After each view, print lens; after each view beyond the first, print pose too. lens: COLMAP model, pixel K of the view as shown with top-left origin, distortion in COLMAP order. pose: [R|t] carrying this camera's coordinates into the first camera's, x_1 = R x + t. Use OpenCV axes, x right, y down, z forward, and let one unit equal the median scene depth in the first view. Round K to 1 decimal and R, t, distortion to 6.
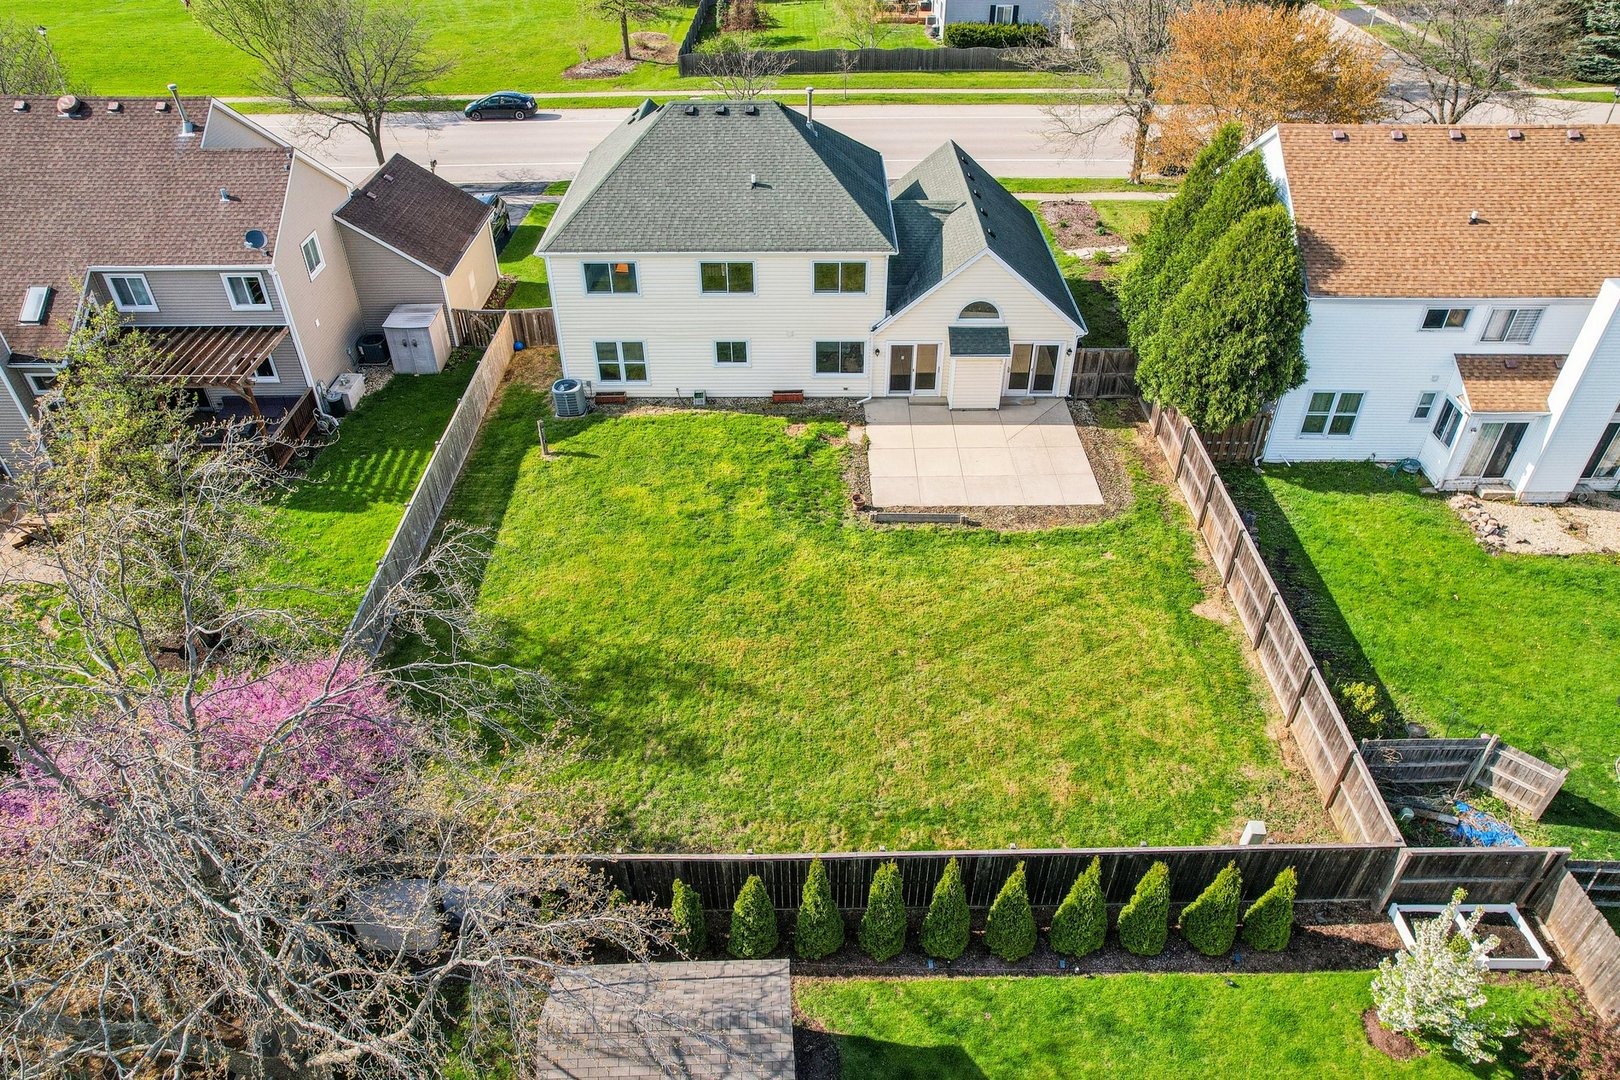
lens RADIAL K [[1041.2, 0, 824.2], [0, 1041.2, 532.2], [0, 0, 1]] dist [-0.028664, 0.003054]
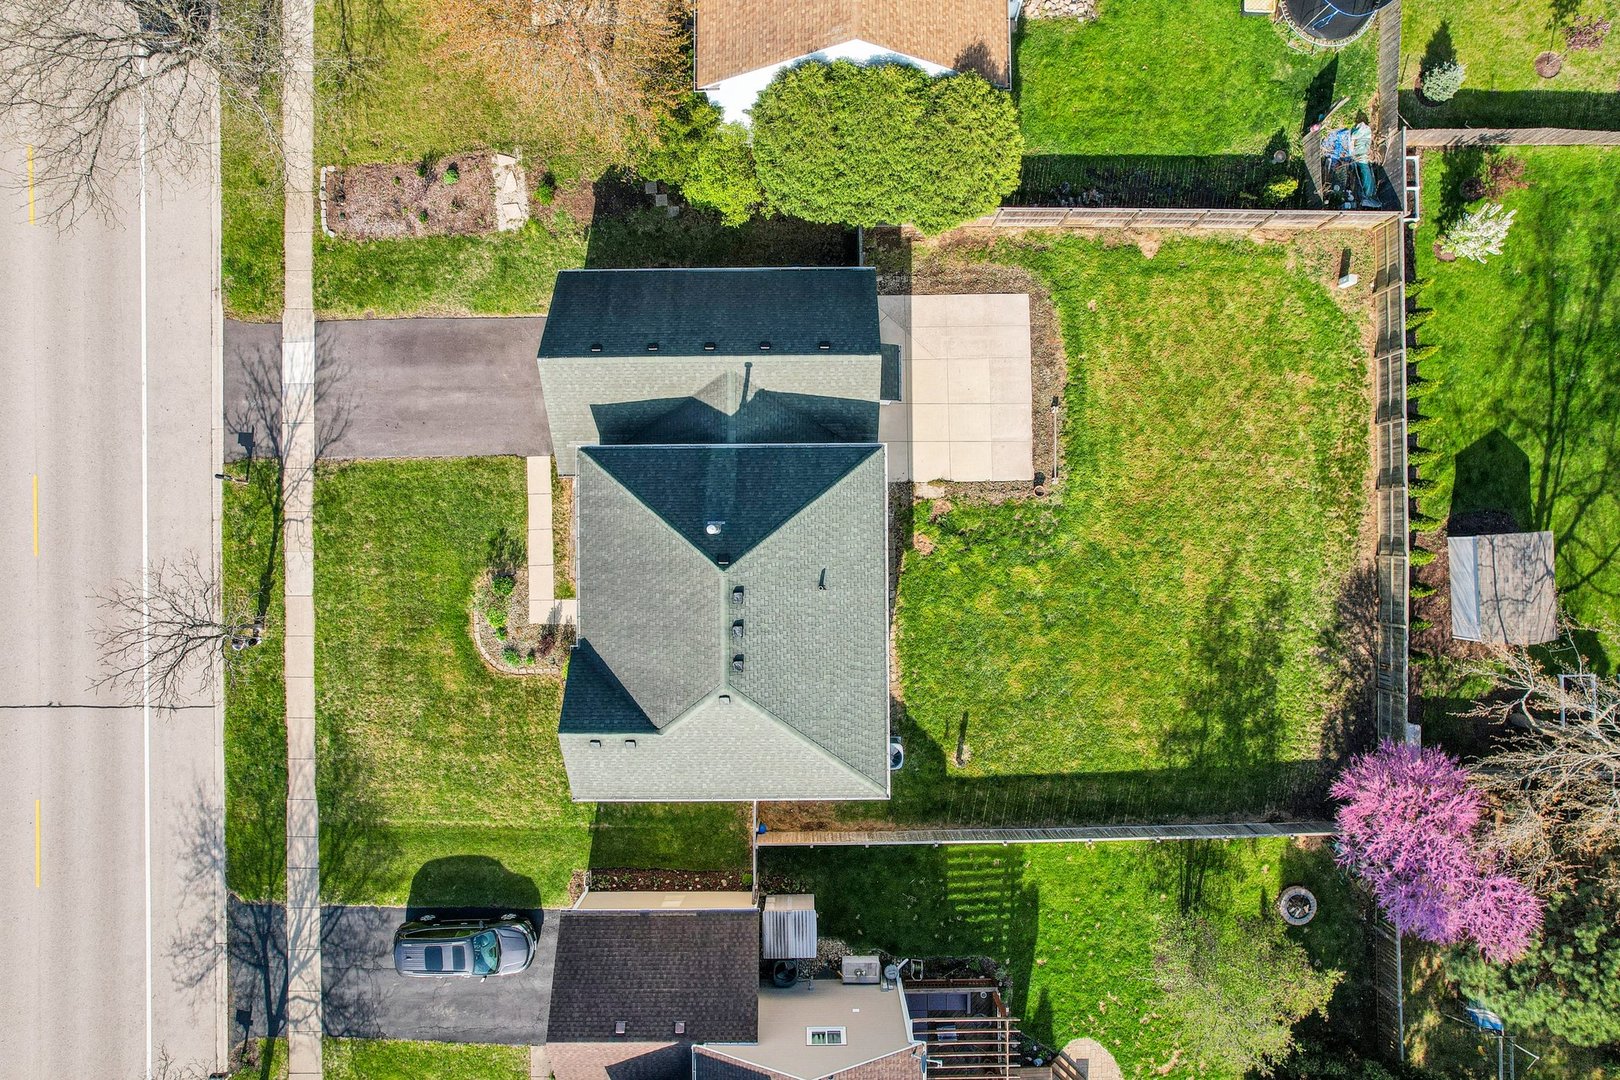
lens RADIAL K [[1041.2, 0, 824.2], [0, 1041.2, 532.2], [0, 0, 1]] dist [-0.028664, 0.003054]
pose [[0.000077, -0.999941, 0.010883, -0.028668], [0.608302, 0.008685, 0.793658, -1.154551], [-0.793706, 0.006559, 0.608266, 0.437966]]
